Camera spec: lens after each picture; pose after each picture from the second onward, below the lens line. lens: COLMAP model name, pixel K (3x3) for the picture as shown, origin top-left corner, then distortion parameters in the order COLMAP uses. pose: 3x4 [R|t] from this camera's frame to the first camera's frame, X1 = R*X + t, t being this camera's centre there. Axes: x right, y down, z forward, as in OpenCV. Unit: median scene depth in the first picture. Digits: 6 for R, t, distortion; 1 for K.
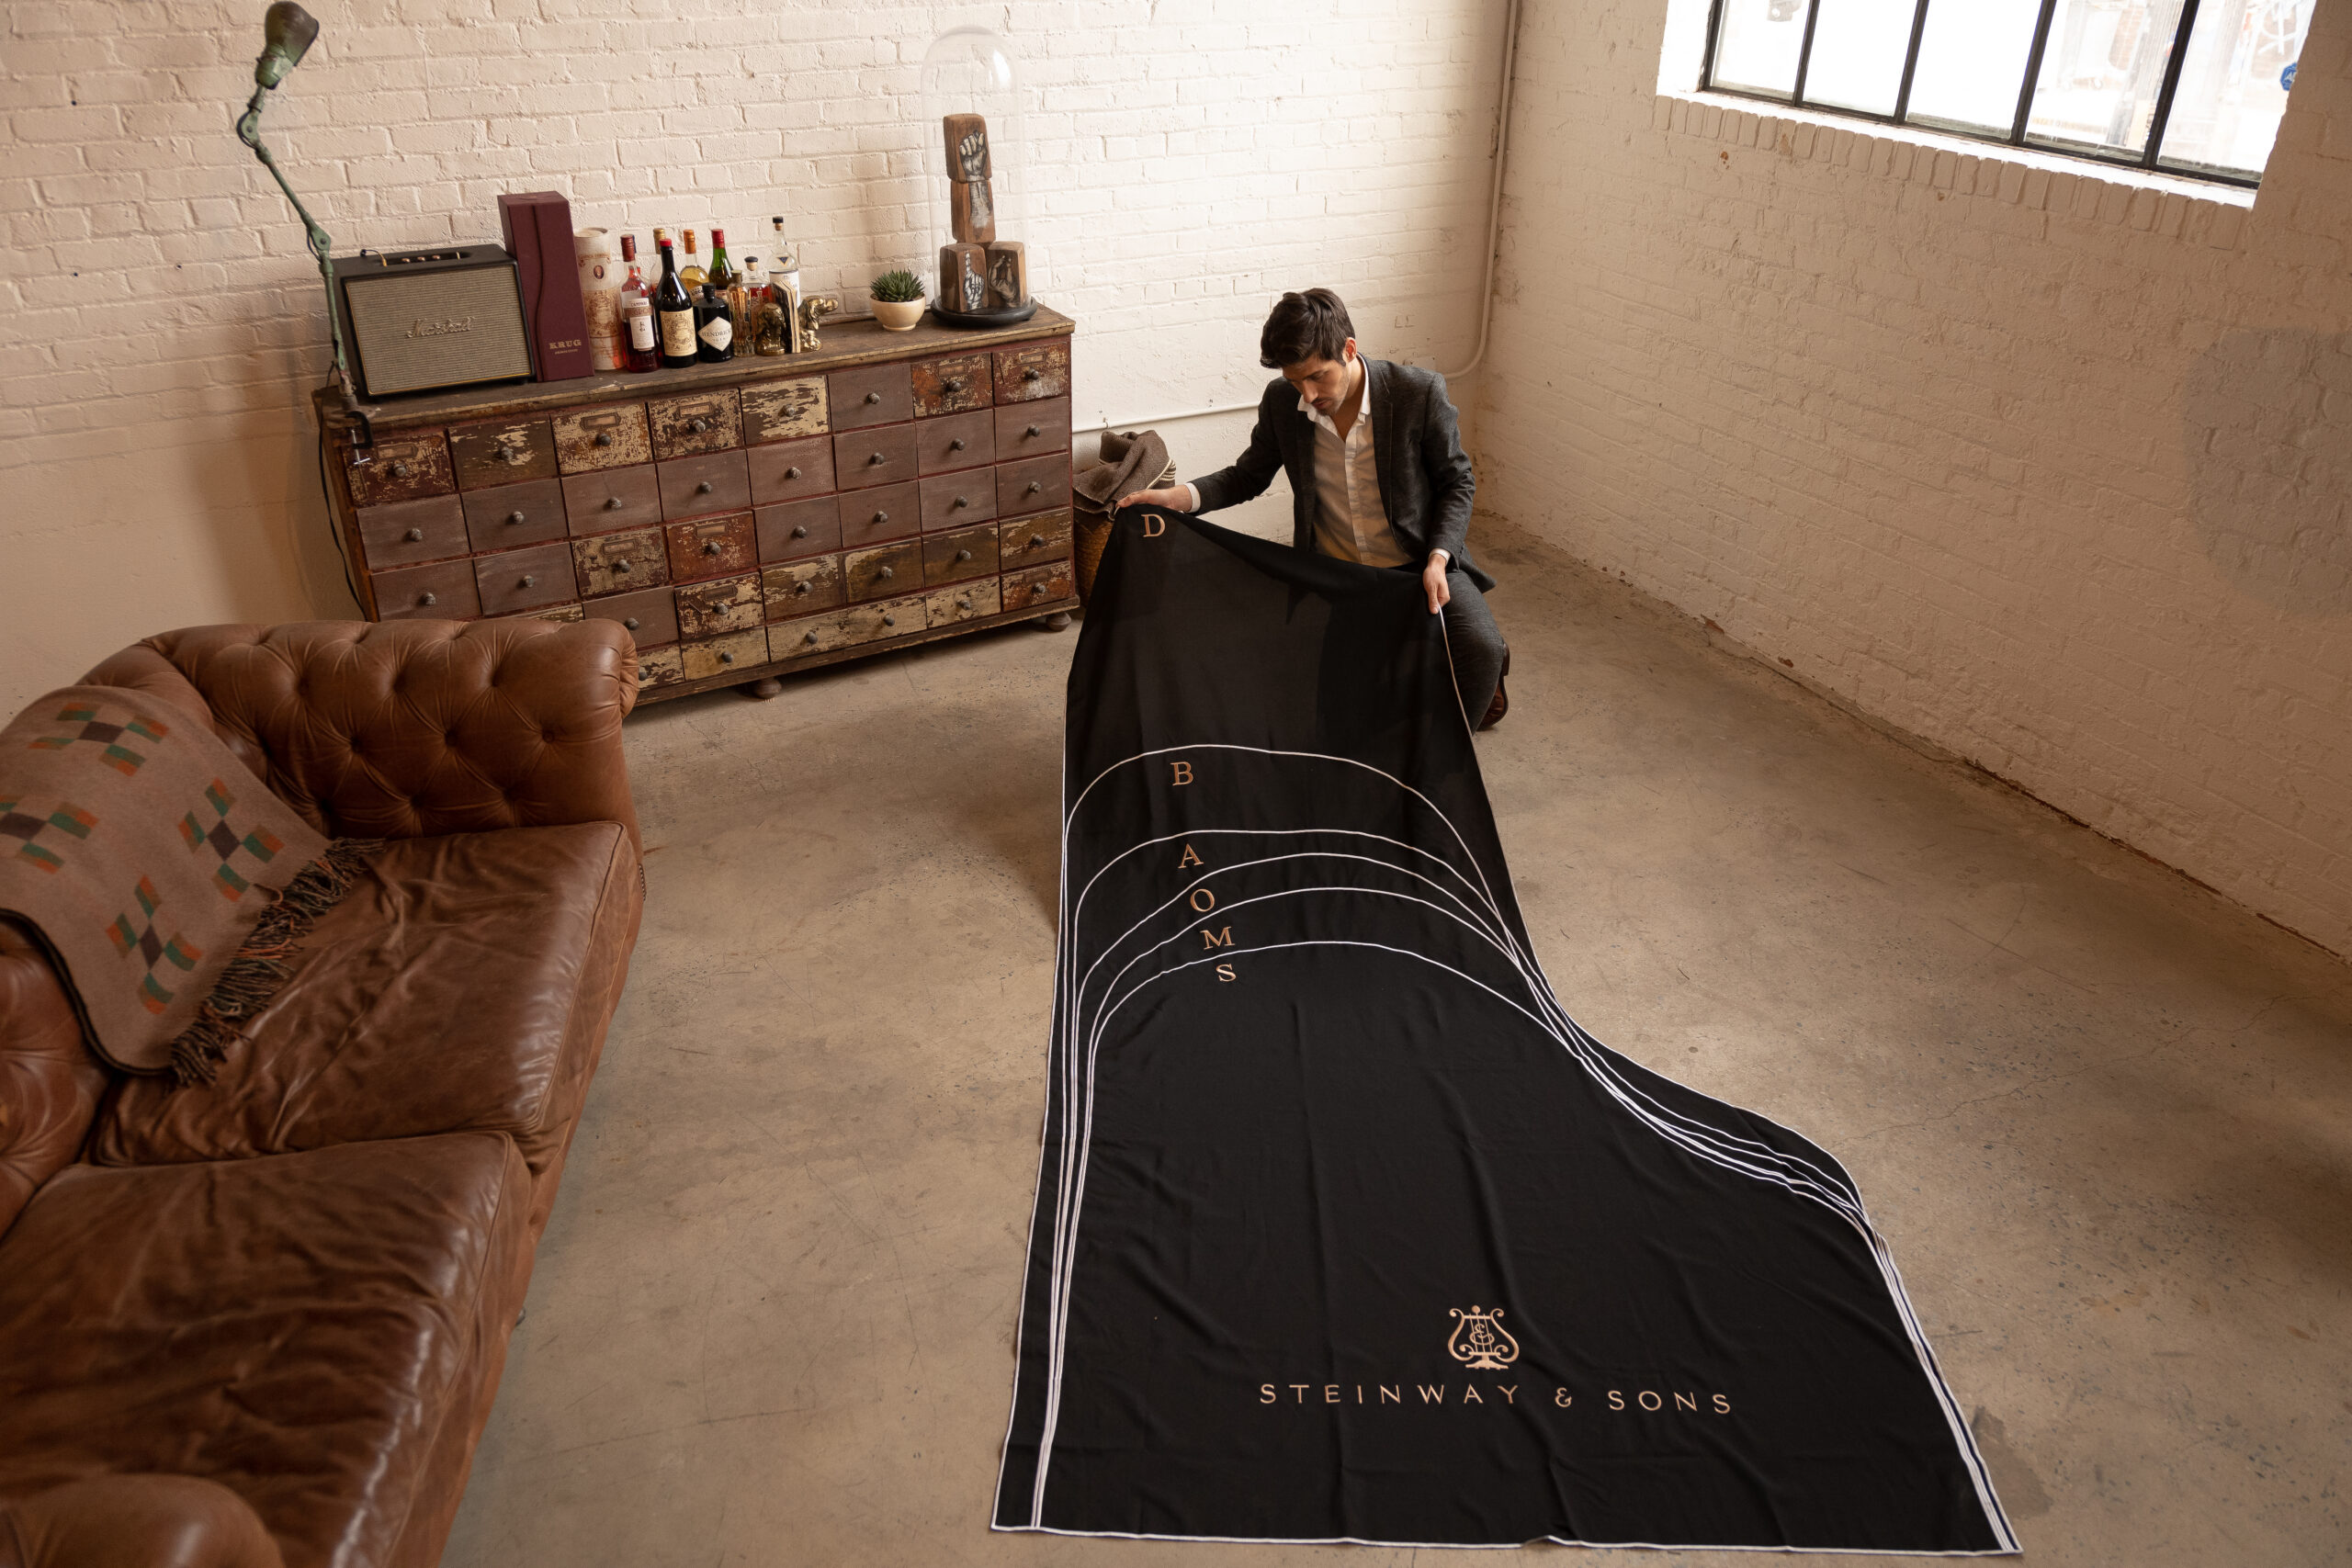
lens RADIAL K [[1762.9, 0, 1176.0], [0, 1762.9, 821.6], [0, 0, 1]] dist [-0.018347, 0.000830]
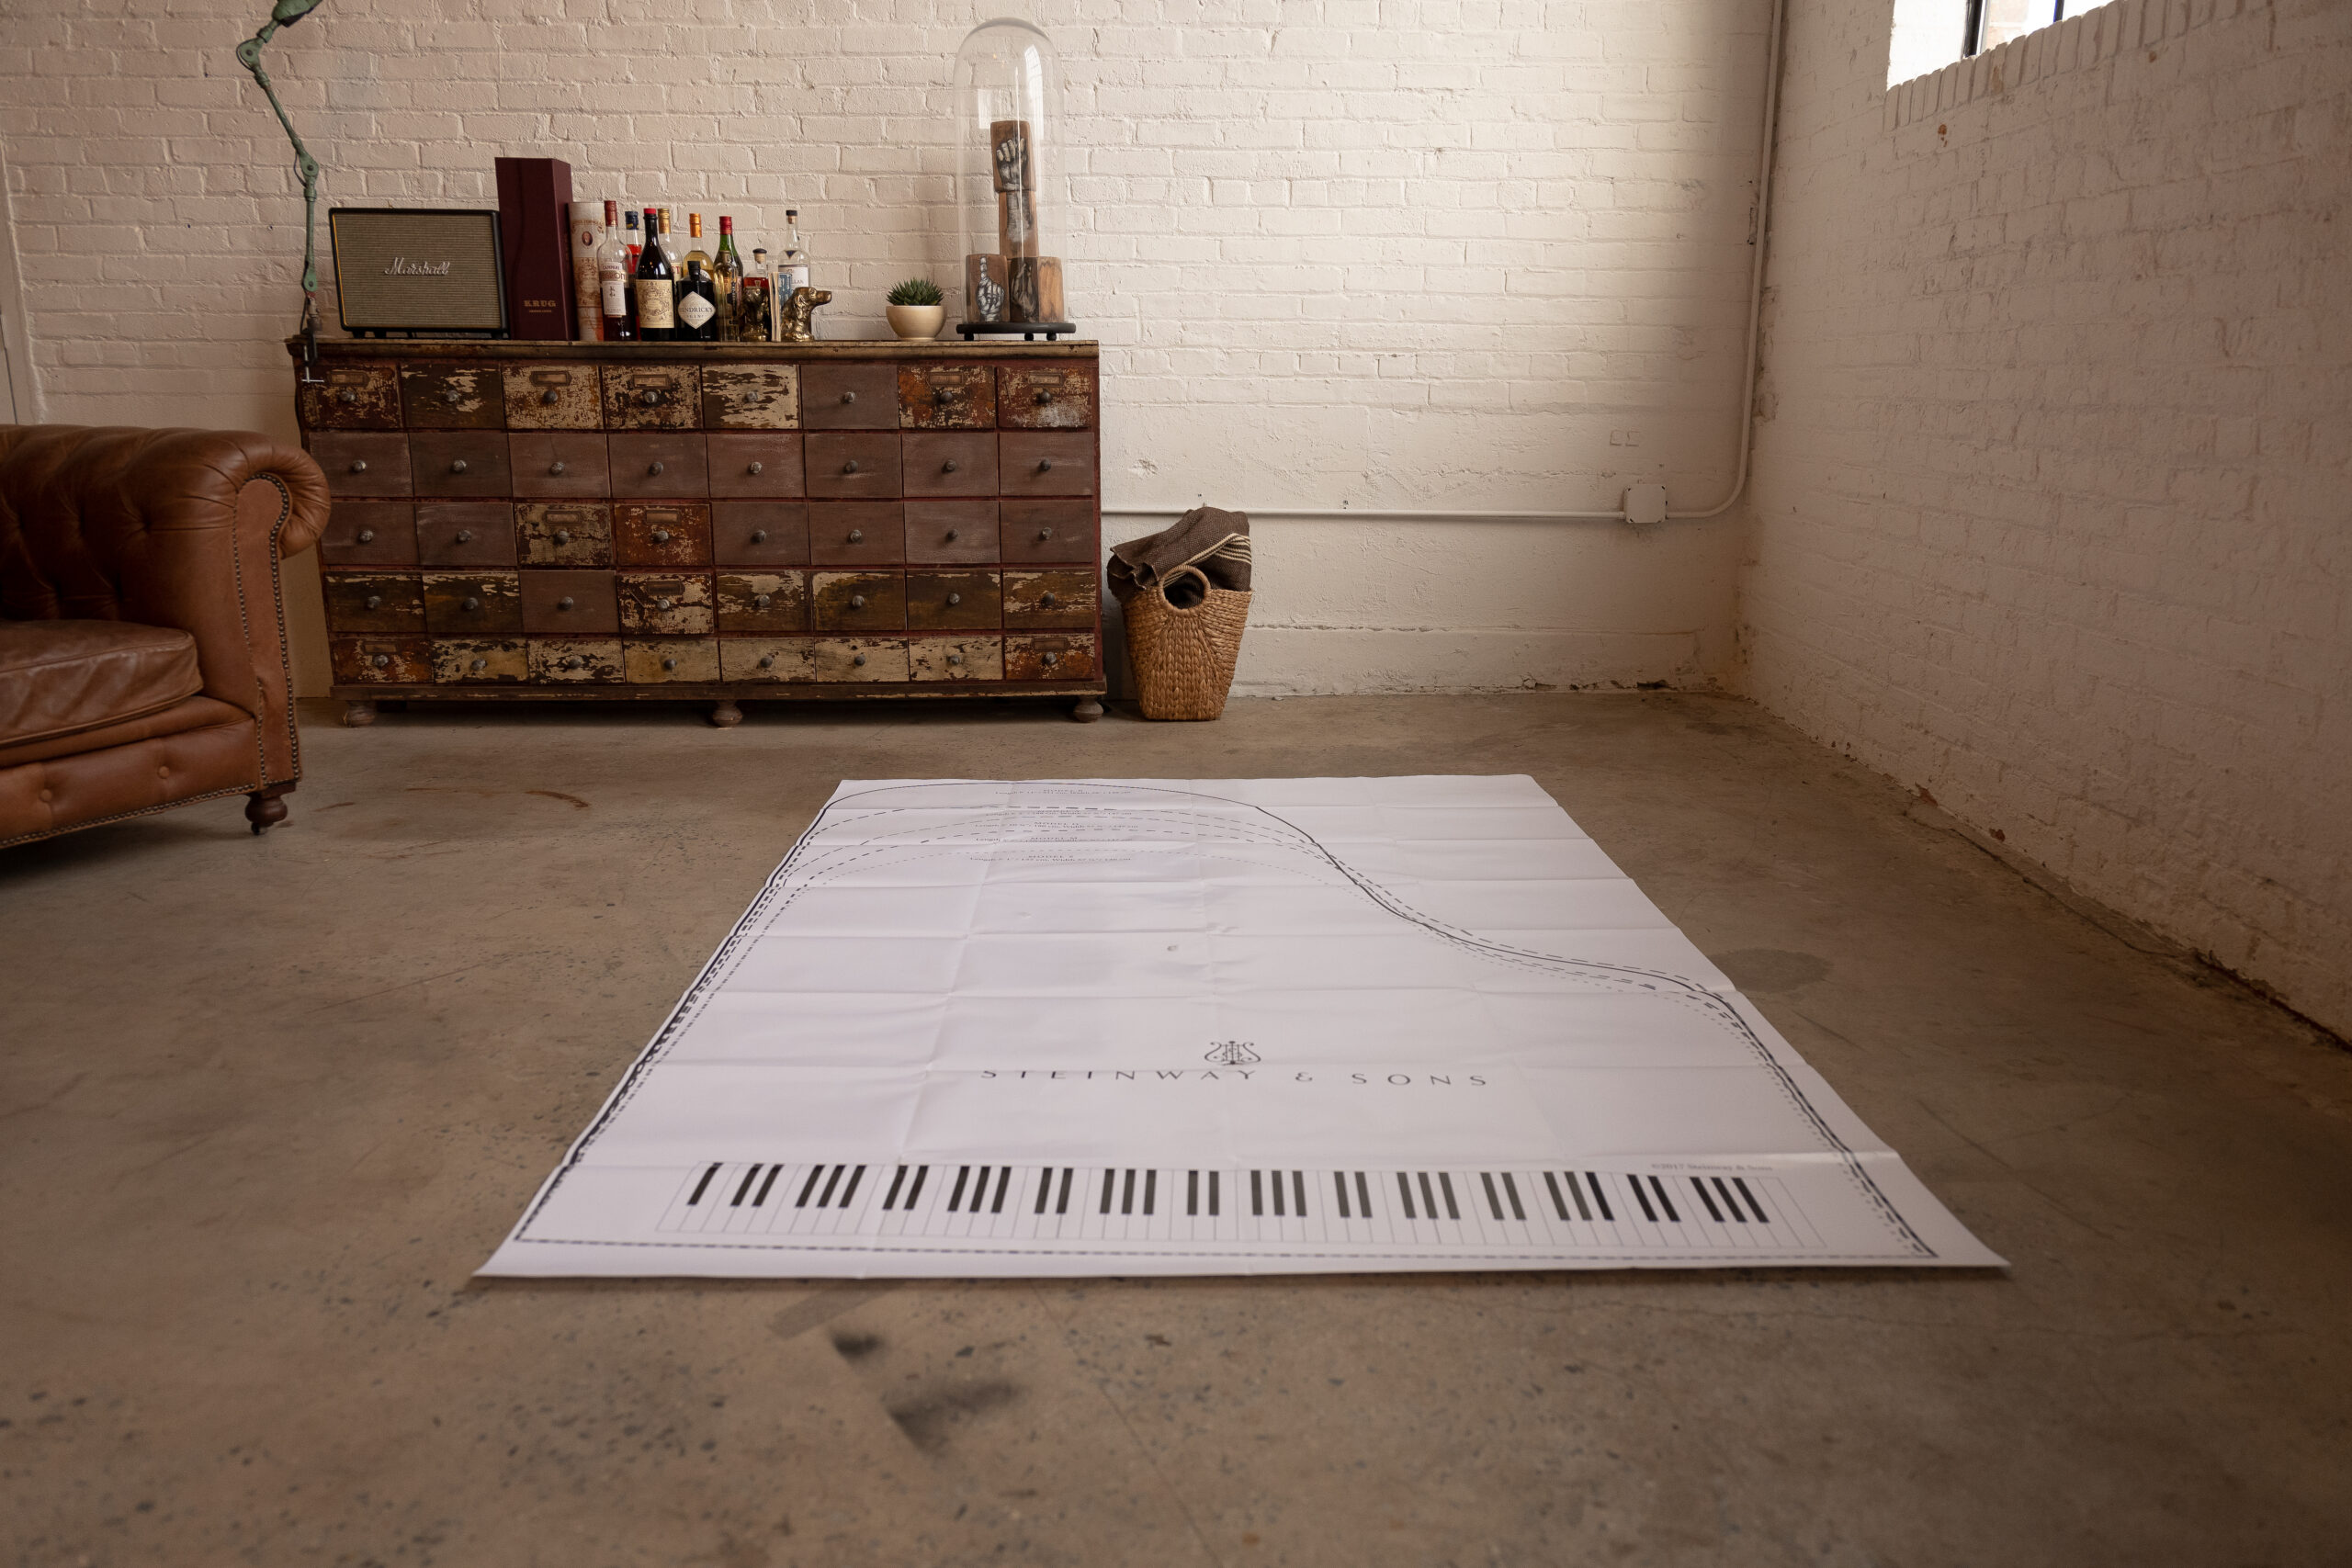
lens RADIAL K [[1731.9, 0, 1174.0], [0, 1731.9, 799.3], [0, 0, 1]] dist [-0.011144, 0.000726]
pose [[0.882429, 0.103324, -0.458959, 0.411456], [-0.230713, 0.945257, -0.230783, 0.125098], [0.409989, 0.309537, 0.857960, 0.367518]]
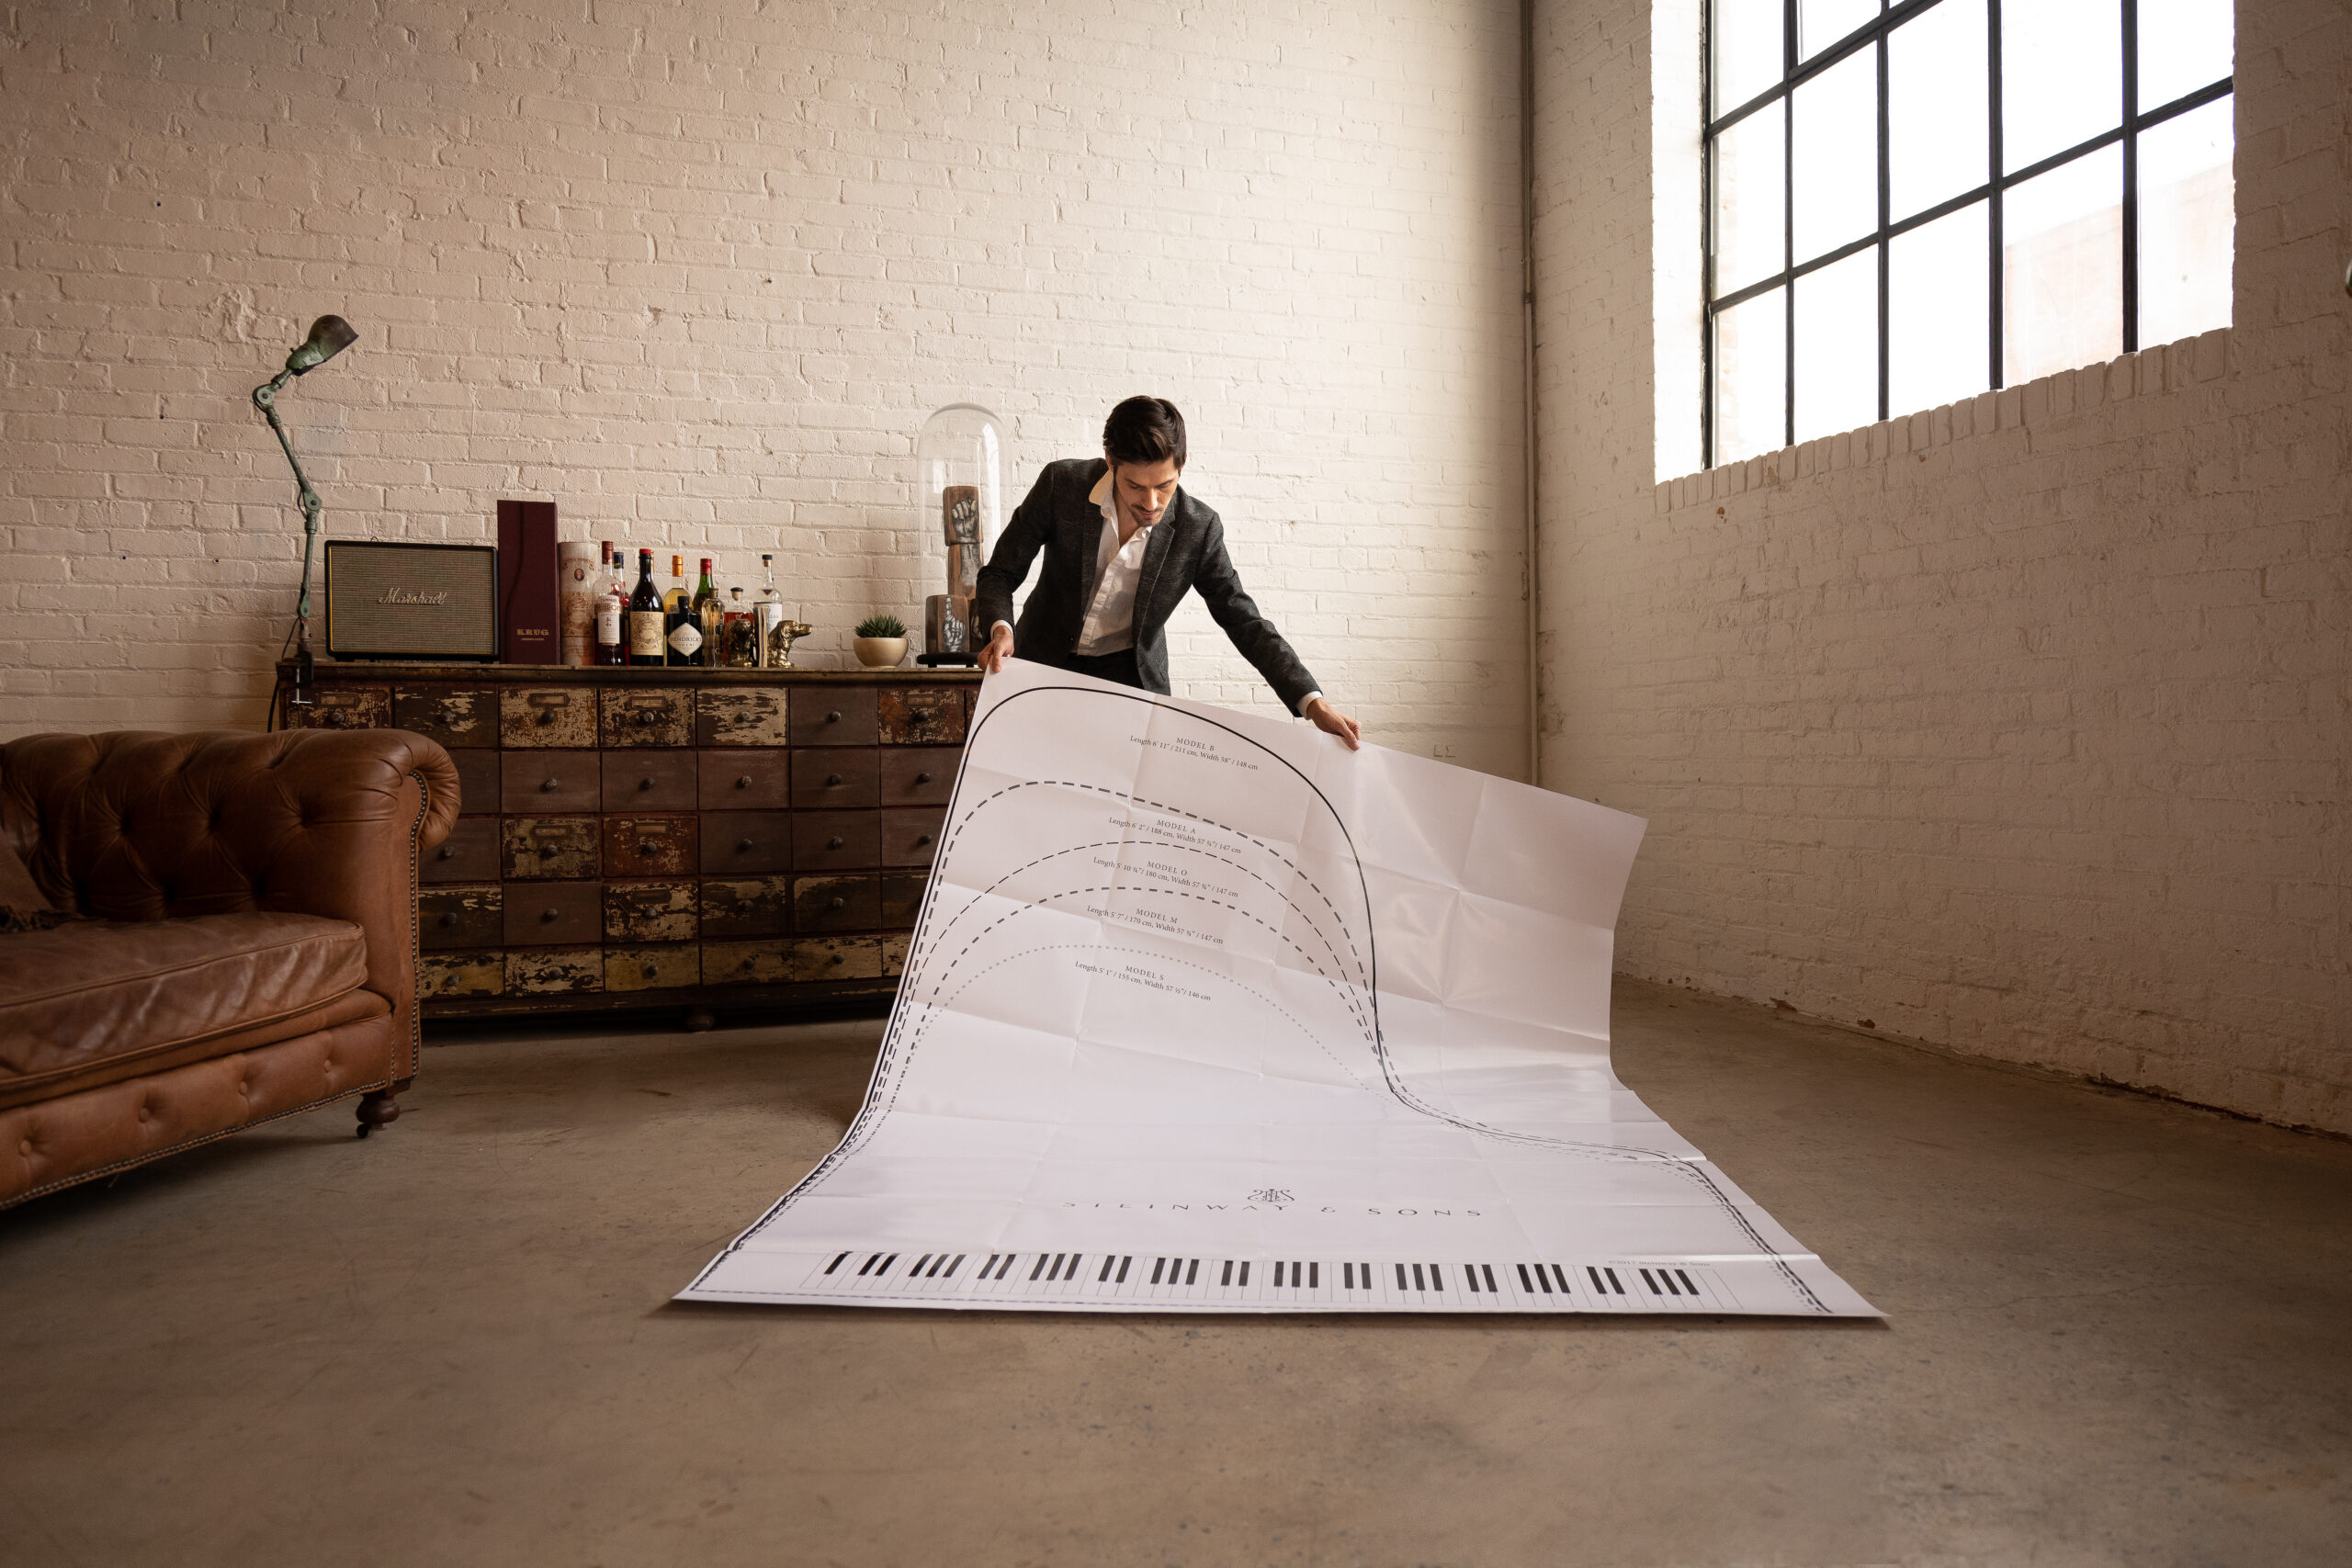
lens RADIAL K [[1650.3, 0, 1176.0], [0, 1650.3, 784.0], [0, 0, 1]] dist [-0.021197, 0.002705]
pose [[0.982534, -0.018861, -0.185126, 0.192118], [-0.074295, 0.872357, -0.483191, 0.232519], [0.170609, 0.488506, 0.855719, 0.252217]]
